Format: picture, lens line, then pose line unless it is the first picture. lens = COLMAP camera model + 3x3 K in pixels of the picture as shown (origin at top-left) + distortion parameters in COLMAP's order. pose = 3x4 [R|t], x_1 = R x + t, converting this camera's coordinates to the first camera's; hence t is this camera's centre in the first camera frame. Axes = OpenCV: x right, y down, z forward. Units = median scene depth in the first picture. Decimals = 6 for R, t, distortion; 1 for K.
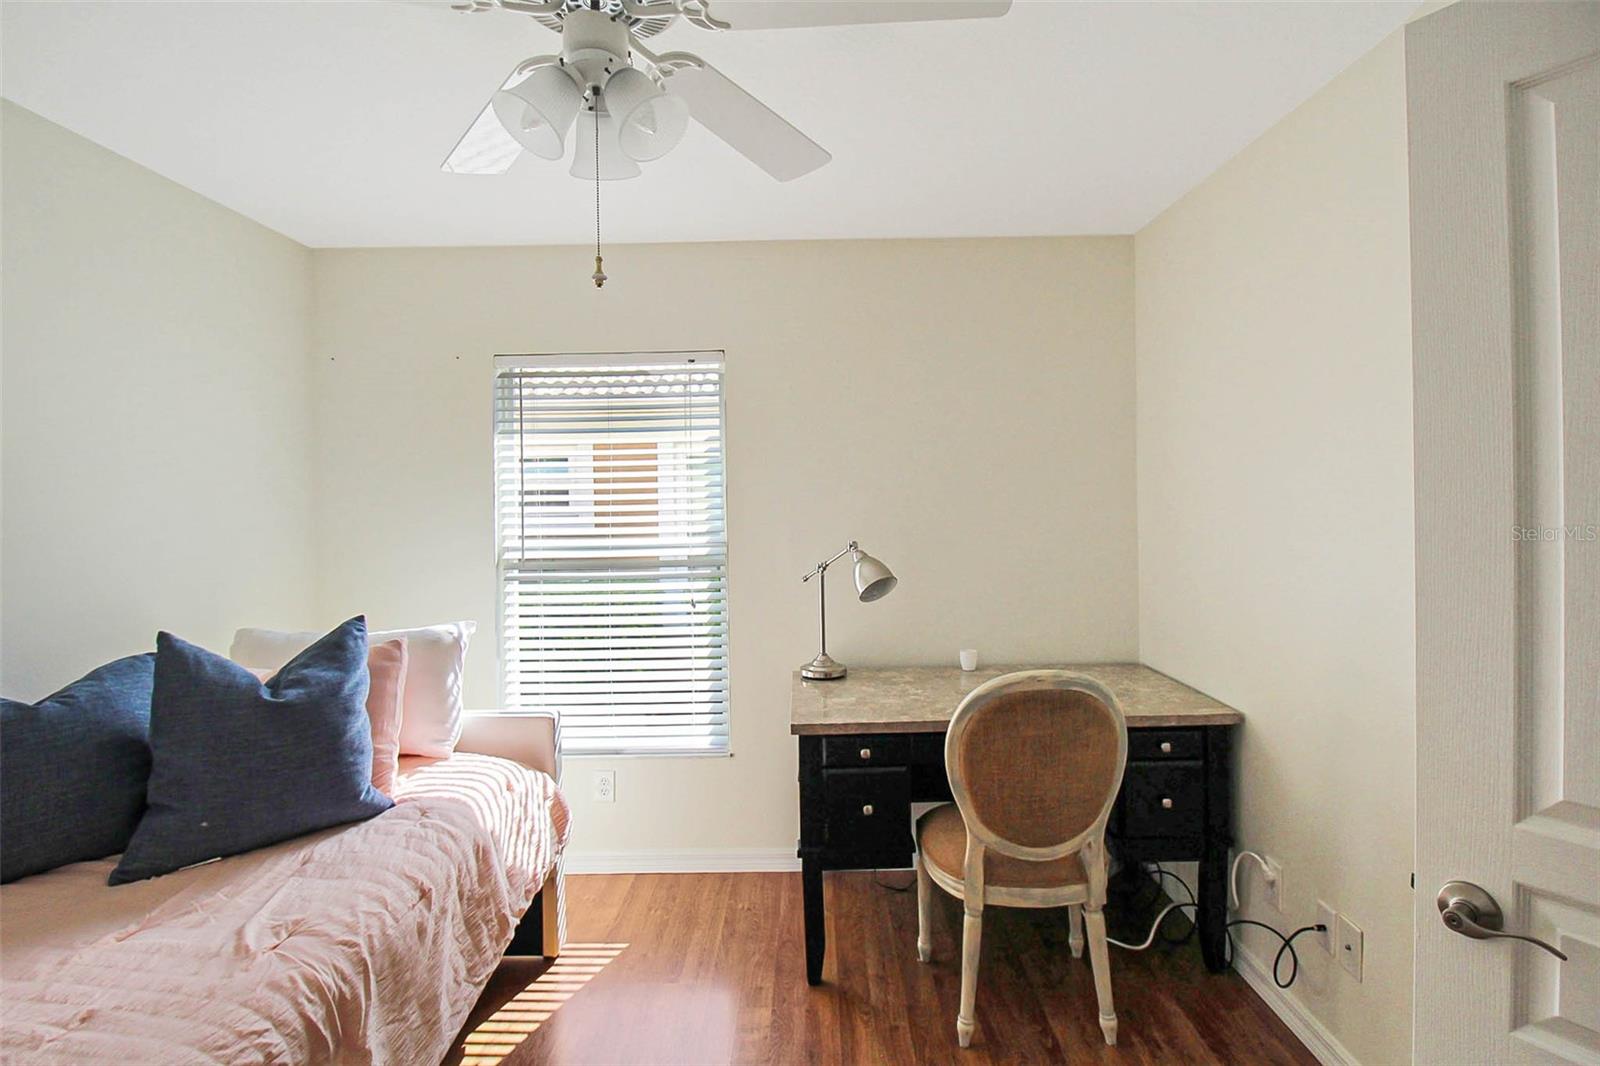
lens RADIAL K [[789.6, 0, 799.4], [0, 789.6, 502.5], [0, 0, 1]] dist [0.000673, -0.014597]
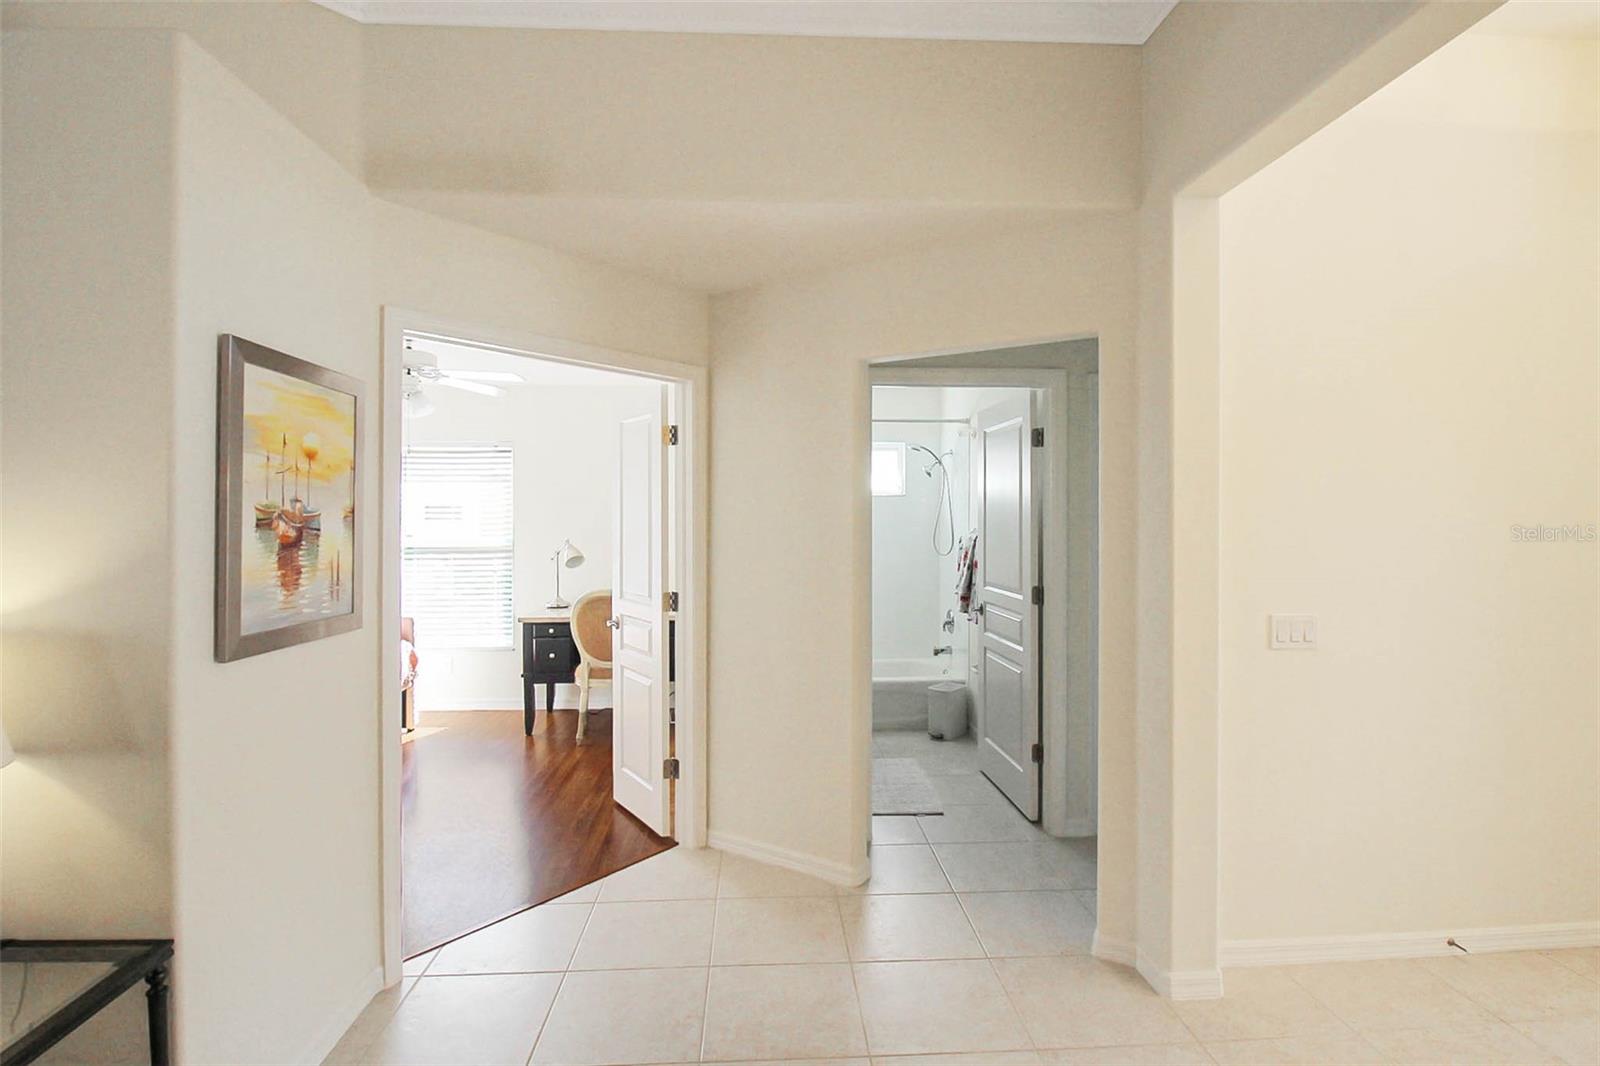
lens RADIAL K [[789.6, 0, 799.4], [0, 789.6, 502.5], [0, 0, 1]] dist [0.000673, -0.014597]
pose [[0.997260, 0.018878, 0.071526, 0.647811], [-0.017121, 0.999538, -0.025100, -0.008455], [-0.071967, 0.023806, 0.997123, -1.378027]]
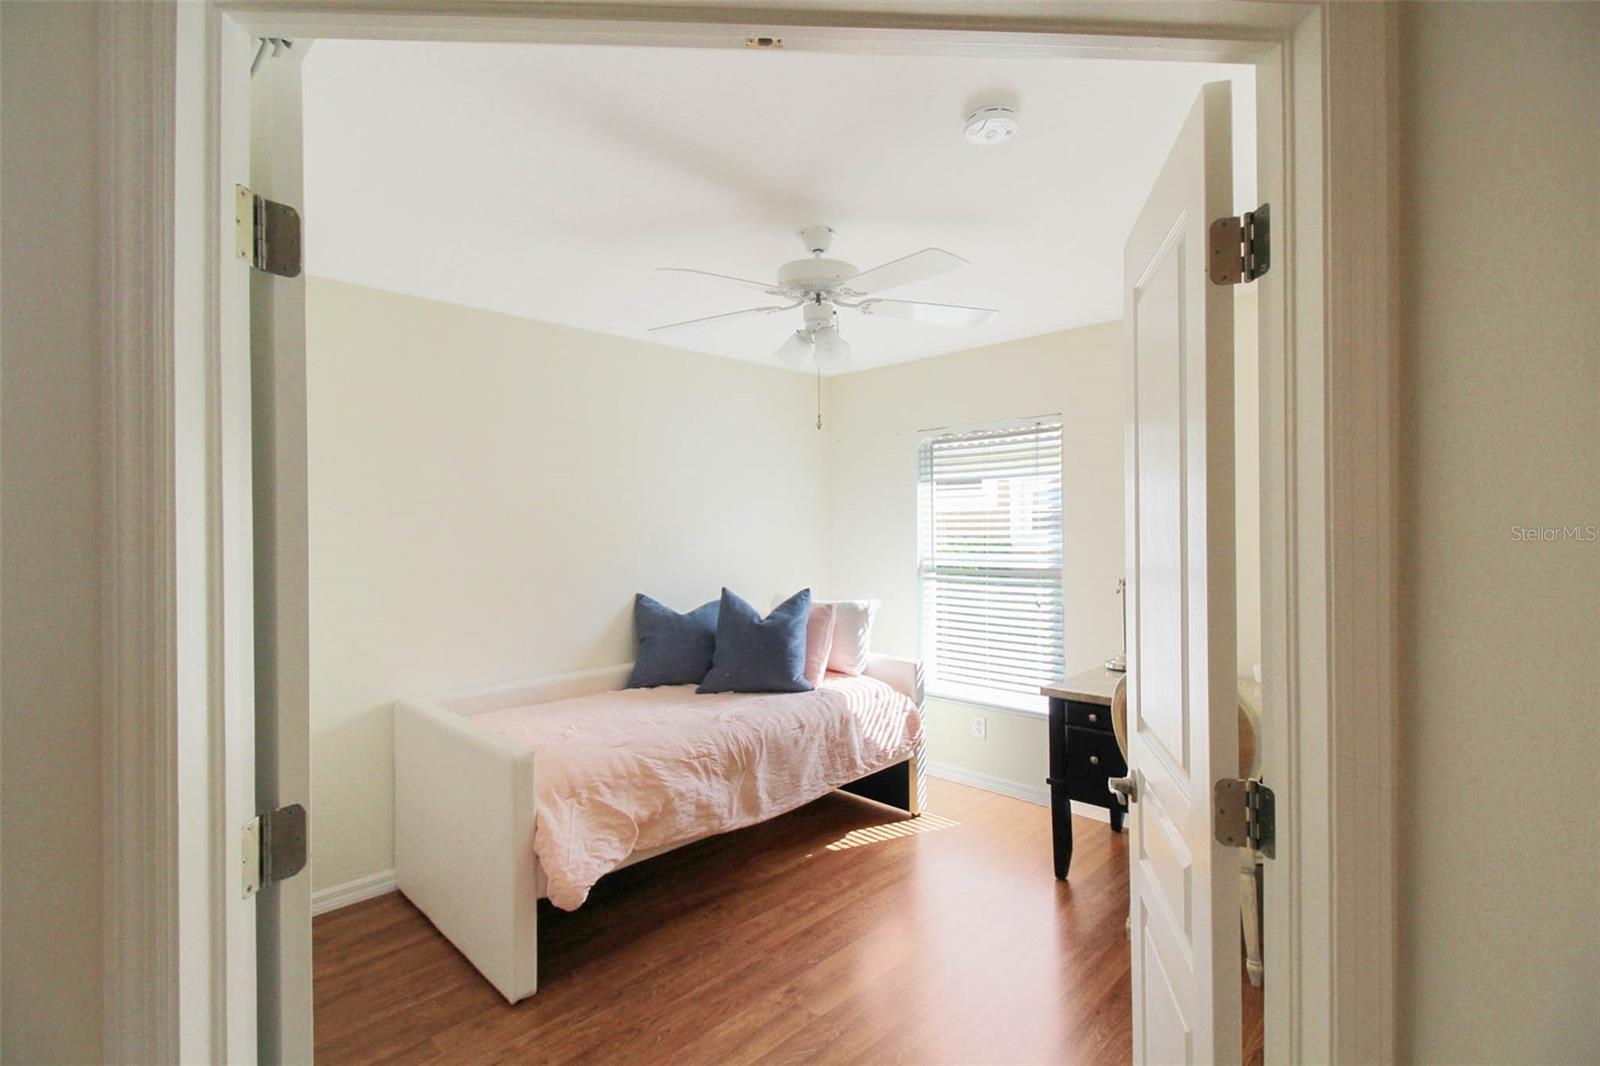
lens RADIAL K [[748.8, 0, 800.0], [0, 748.8, 533.0], [0, 0, 1]] dist [0.000872, -0.000347]
pose [[0.722366, 0.015568, -0.691335, 0.621082], [-0.006399, 0.999854, 0.015829, -0.014792], [0.691481, -0.007010, 0.722361, -0.275963]]
